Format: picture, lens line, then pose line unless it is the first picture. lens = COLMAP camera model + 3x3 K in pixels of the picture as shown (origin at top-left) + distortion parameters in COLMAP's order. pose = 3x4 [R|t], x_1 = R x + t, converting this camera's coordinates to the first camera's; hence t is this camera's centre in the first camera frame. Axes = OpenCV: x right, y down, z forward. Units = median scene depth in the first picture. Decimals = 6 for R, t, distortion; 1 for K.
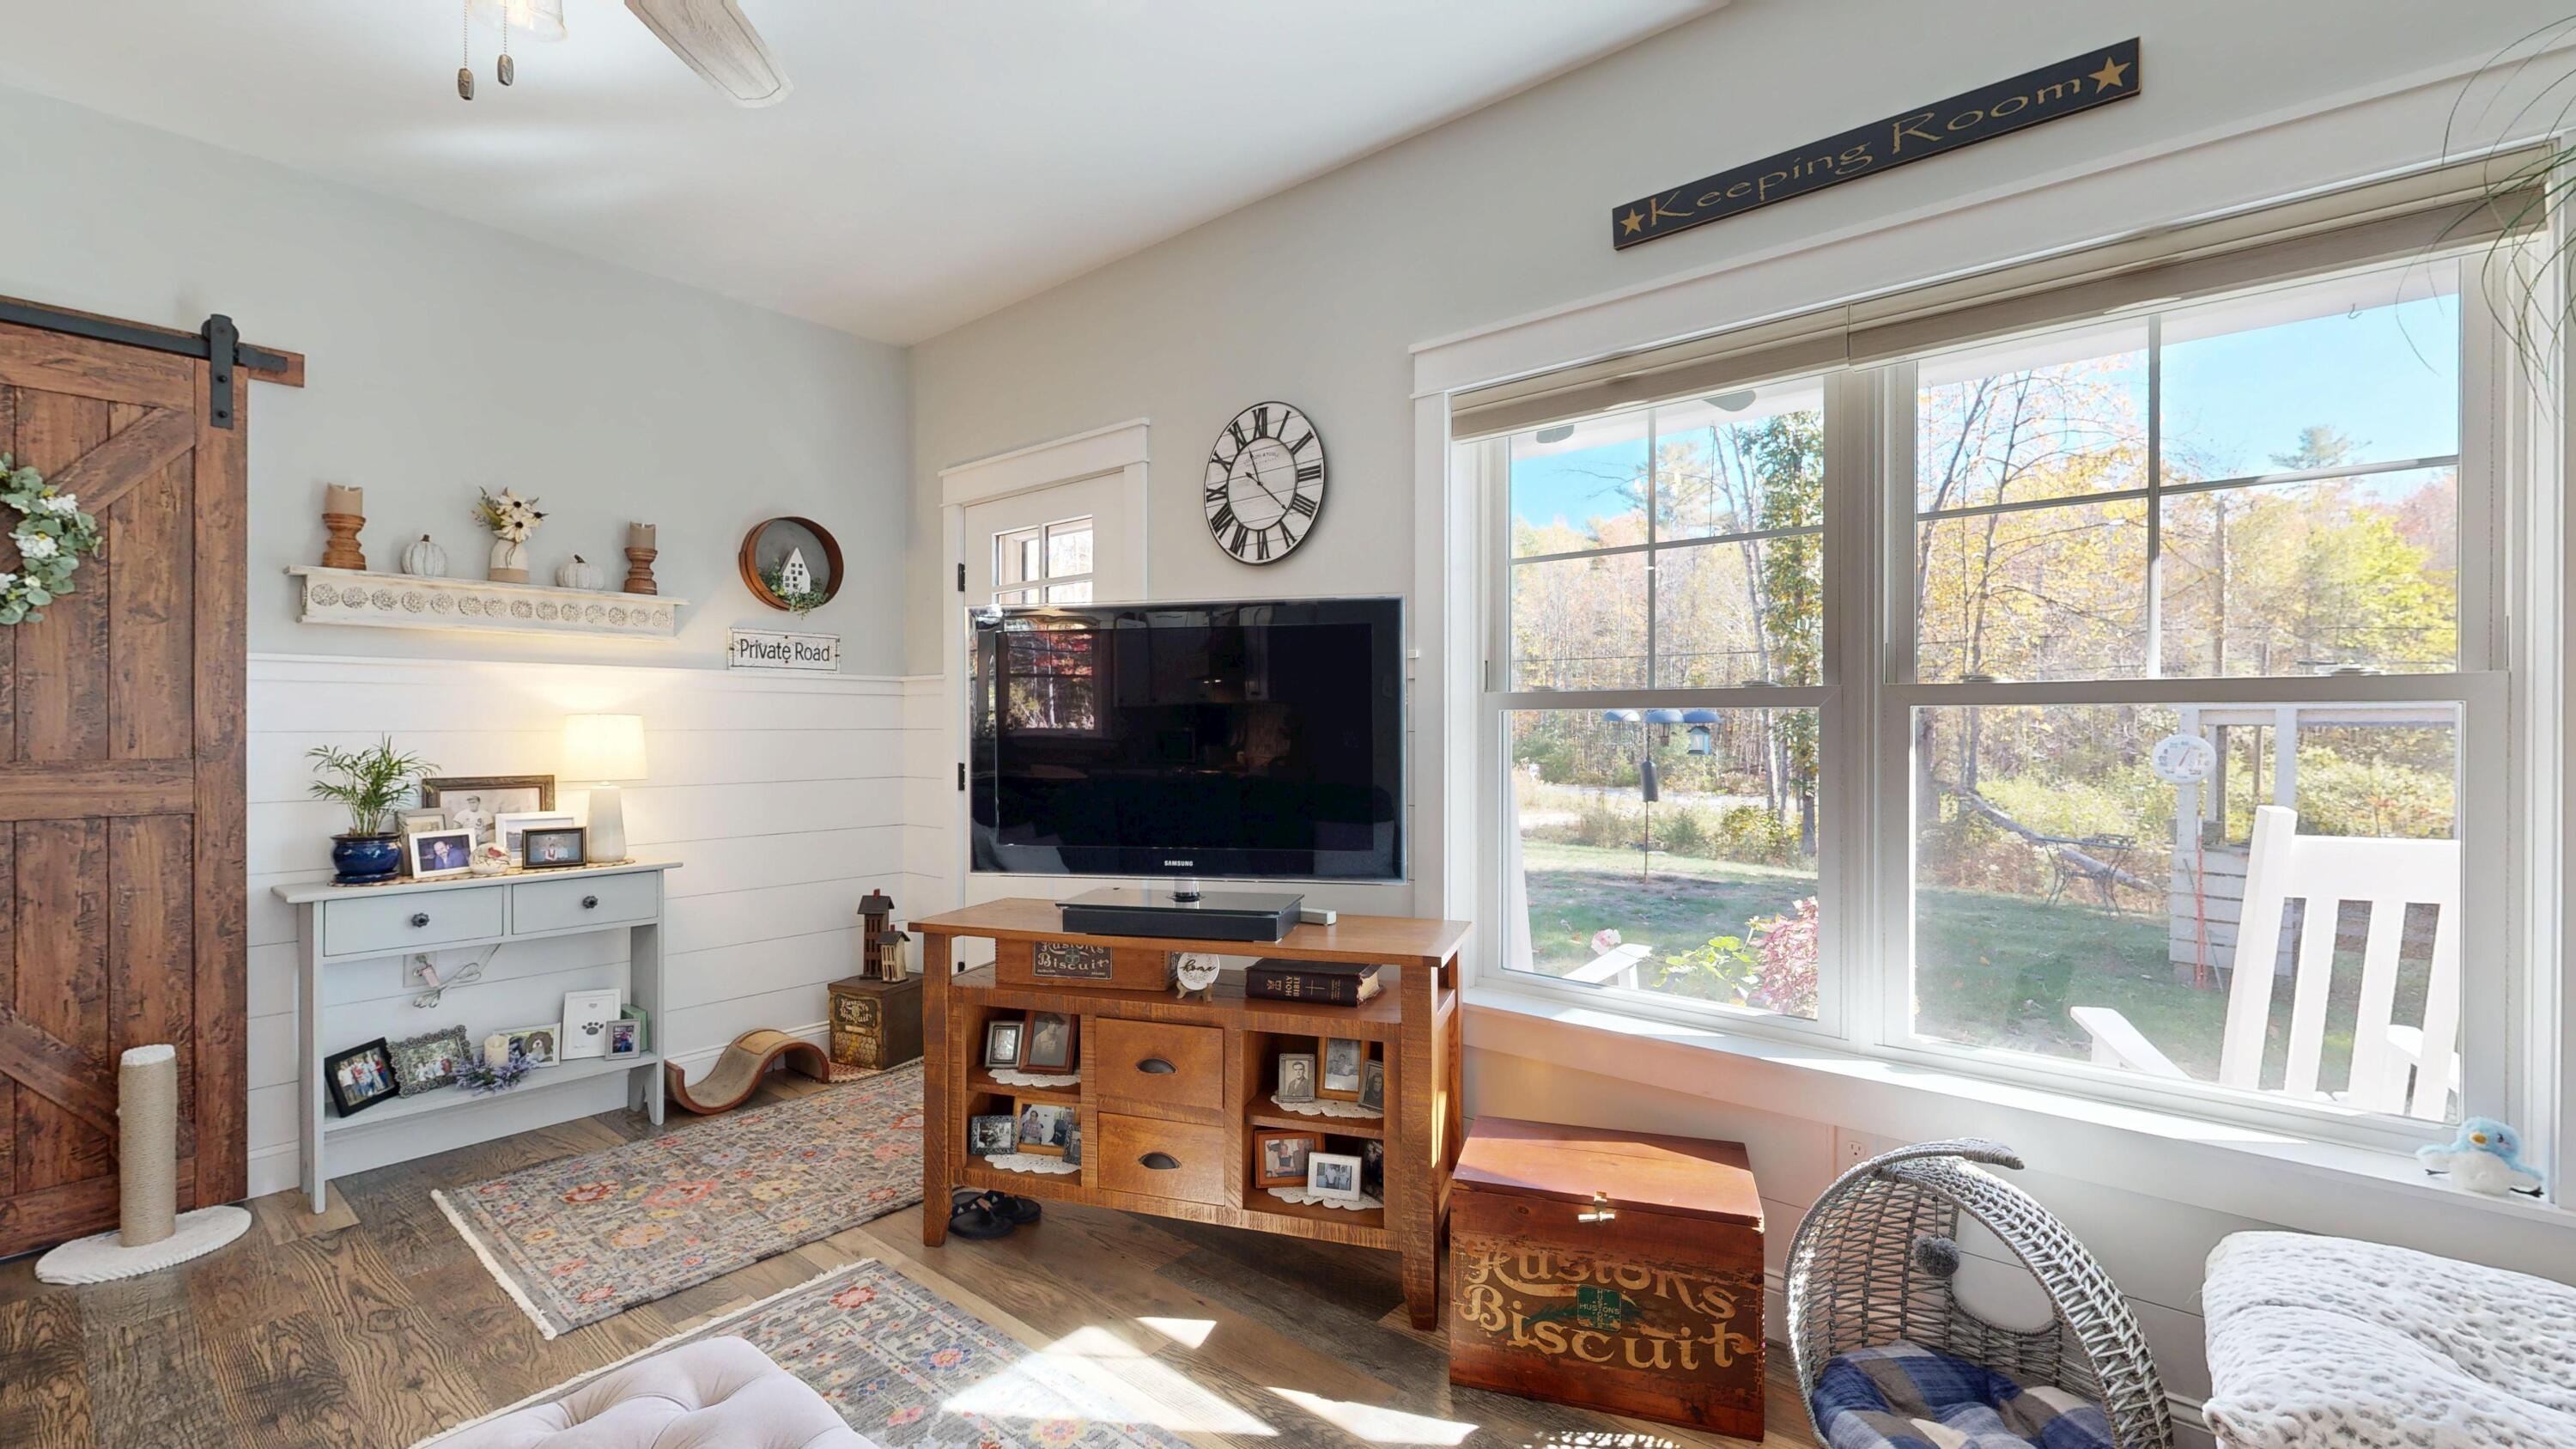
lens RADIAL K [[1068.8, 0, 1291.6], [0, 1068.8, 727.9], [0, 0, 1]] dist [-0.000343, -0.000081]
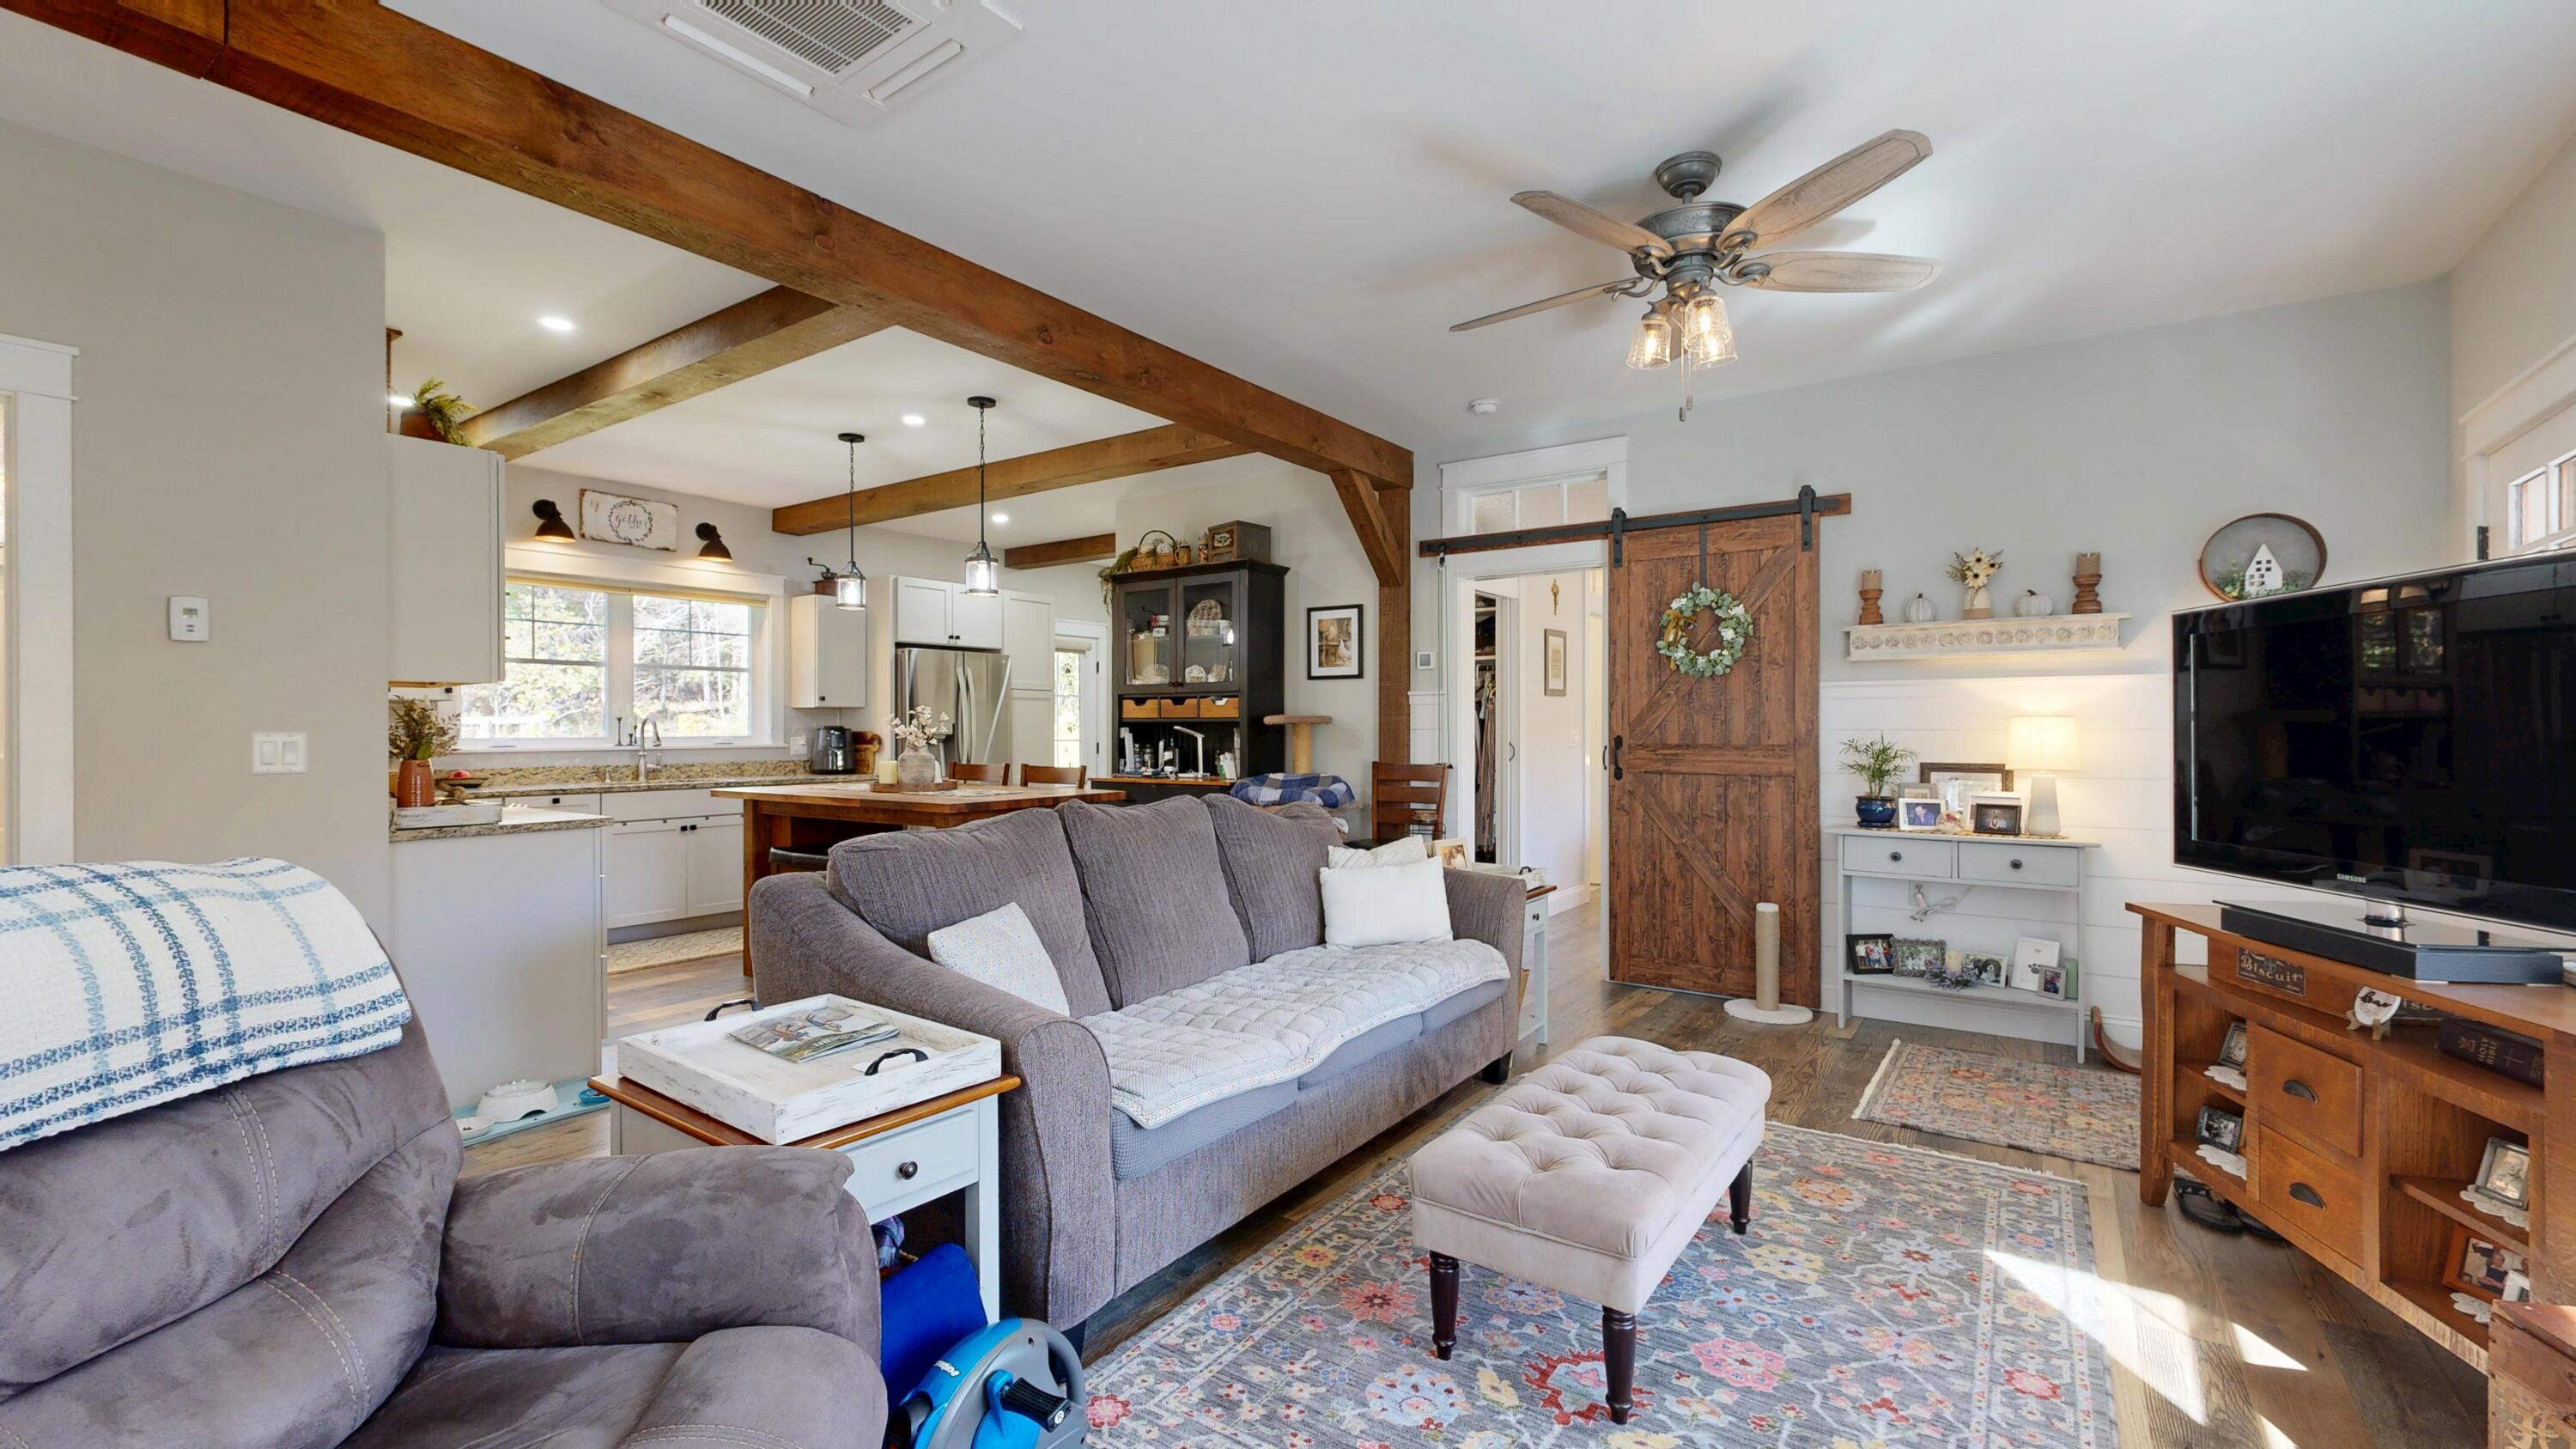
lens RADIAL K [[1073.9, 0, 1287.1], [0, 1073.9, 730.5], [0, 0, 1]] dist [0.000110, 0.000002]
pose [[0.078668, 0.002562, -0.996898, 0.695272], [0.000364, 0.999997, 0.002598, 0.000372], [0.996901, -0.000567, 0.078667, 0.042774]]
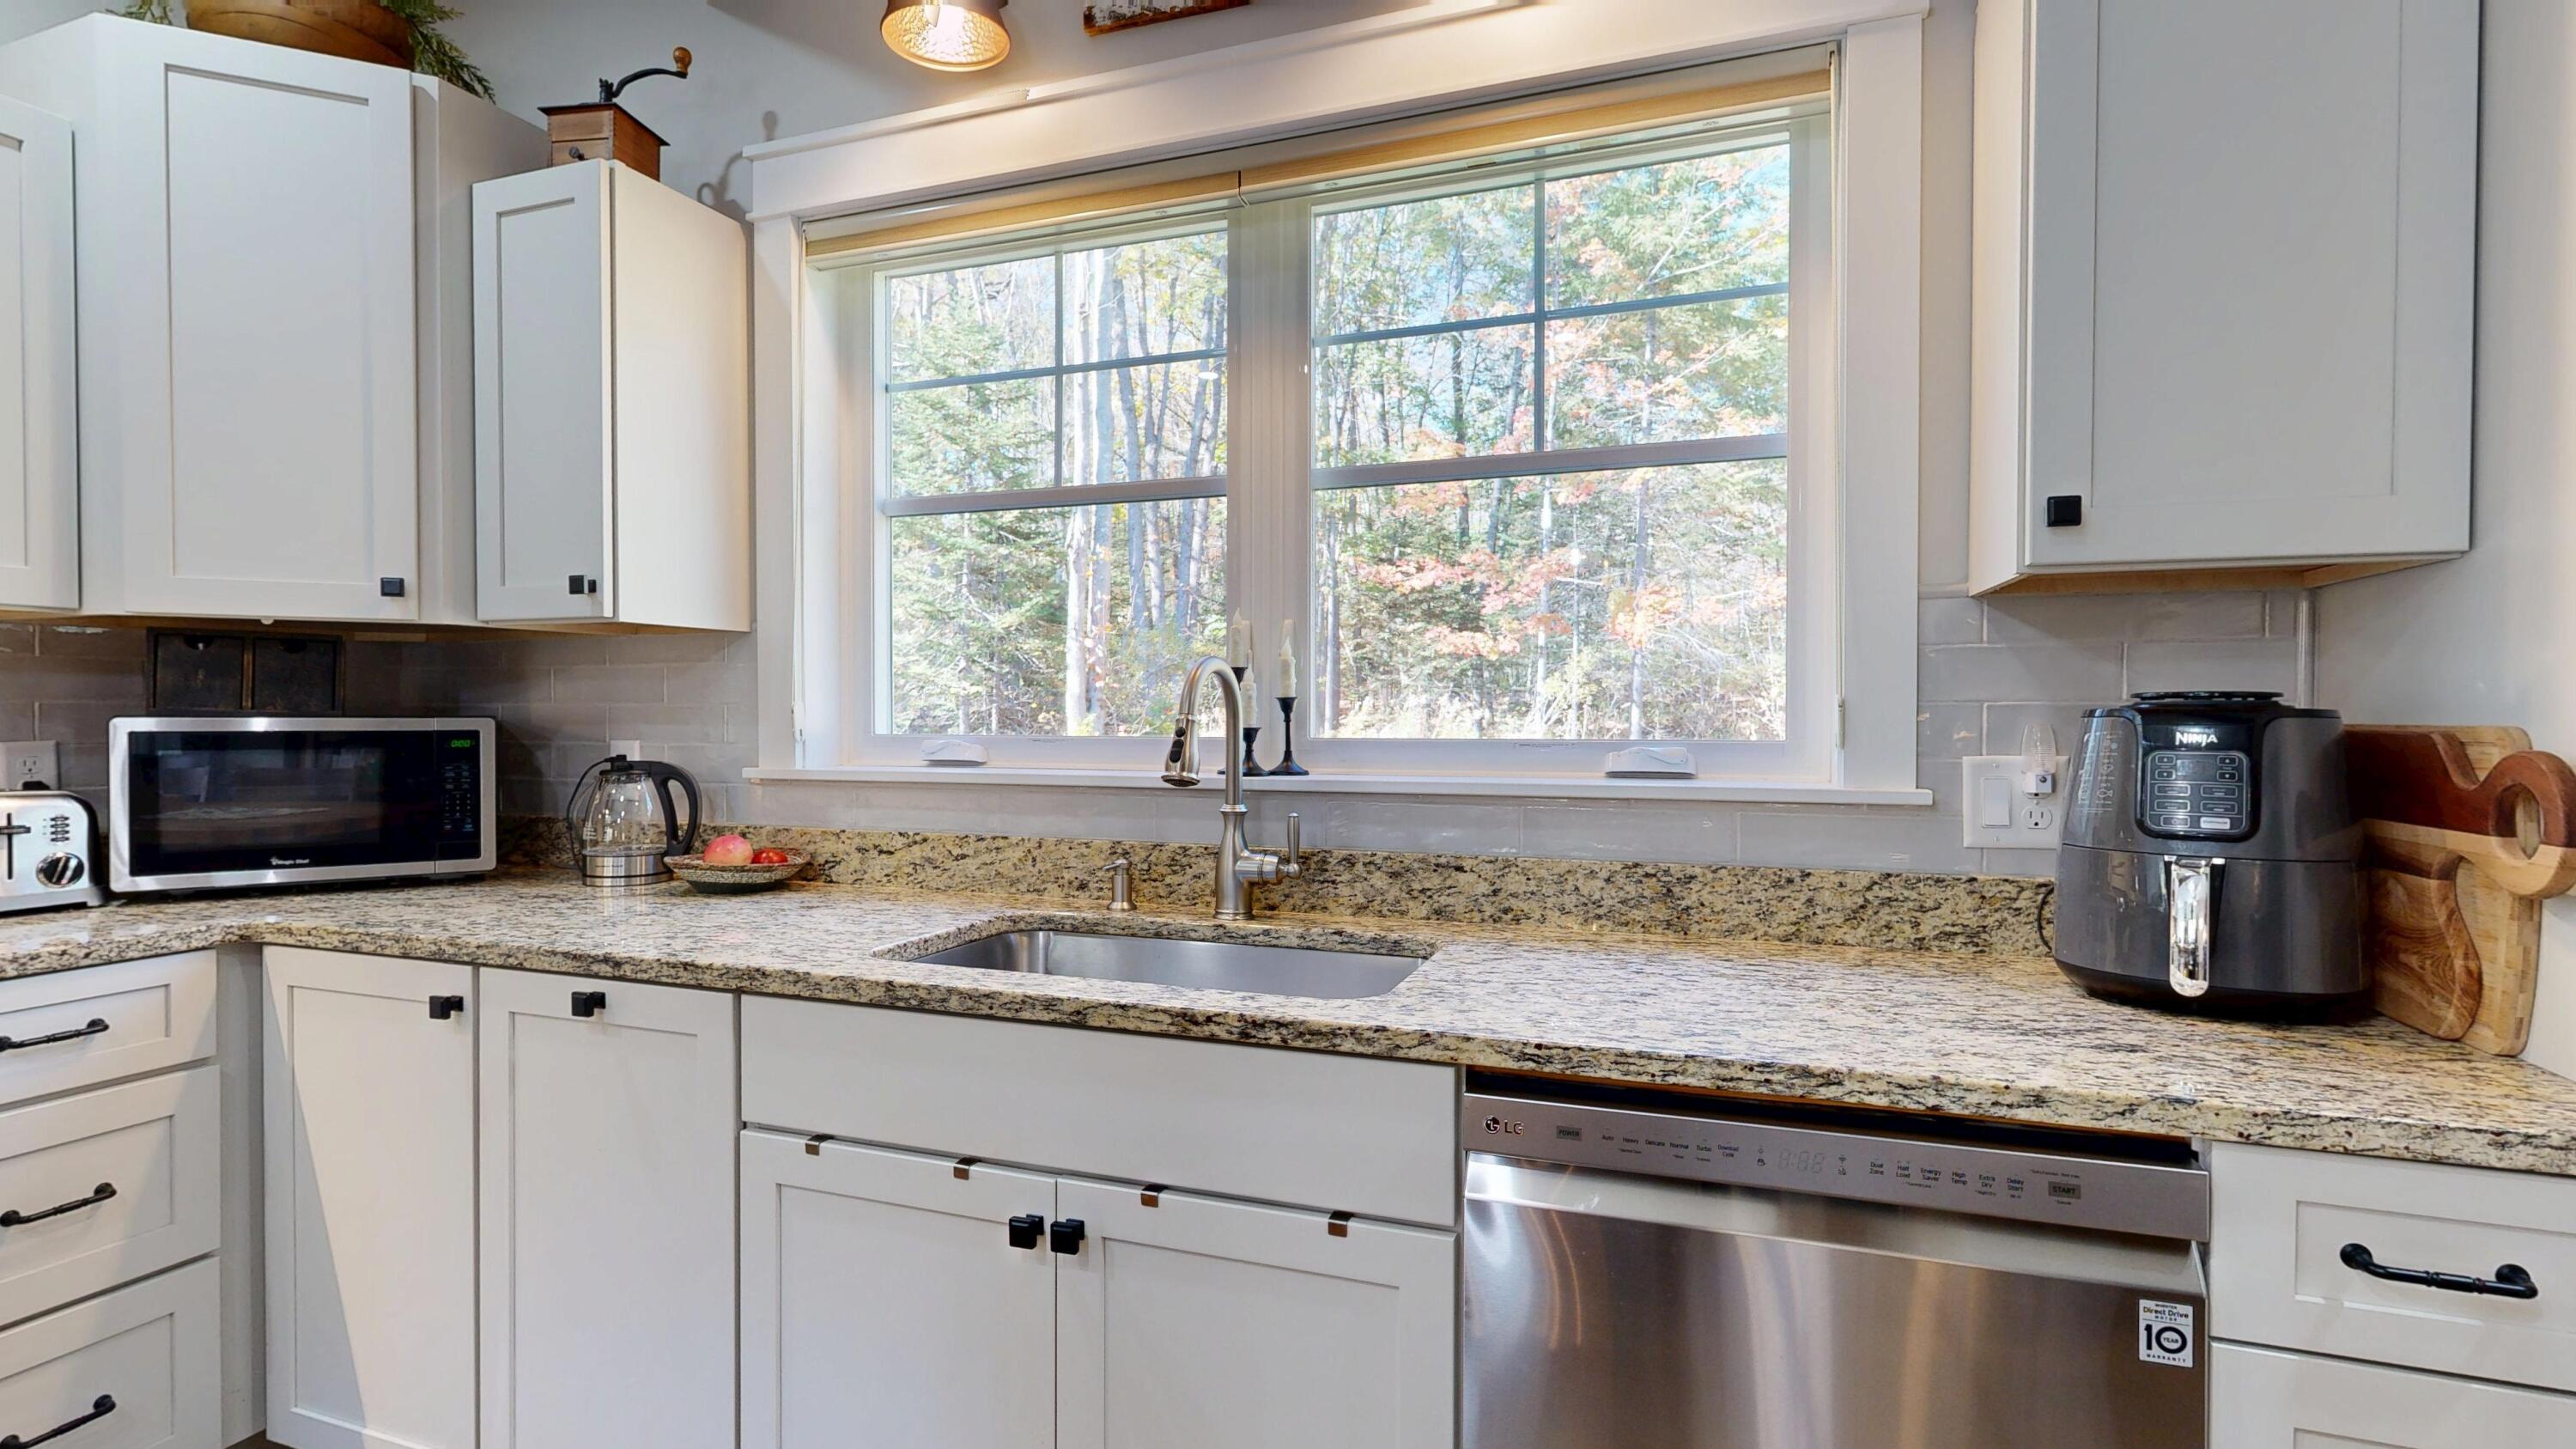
lens RADIAL K [[1192.3, 0, 1288.4], [0, 1192.3, 729.5], [0, 0, 1]] dist [-0.000823, 0.000171]
pose [[-0.940311, 0.004785, -0.340283, -1.848060], [-0.000695, 0.999872, 0.015983, 0.003422], [0.340316, 0.015265, -0.940187, -0.629424]]
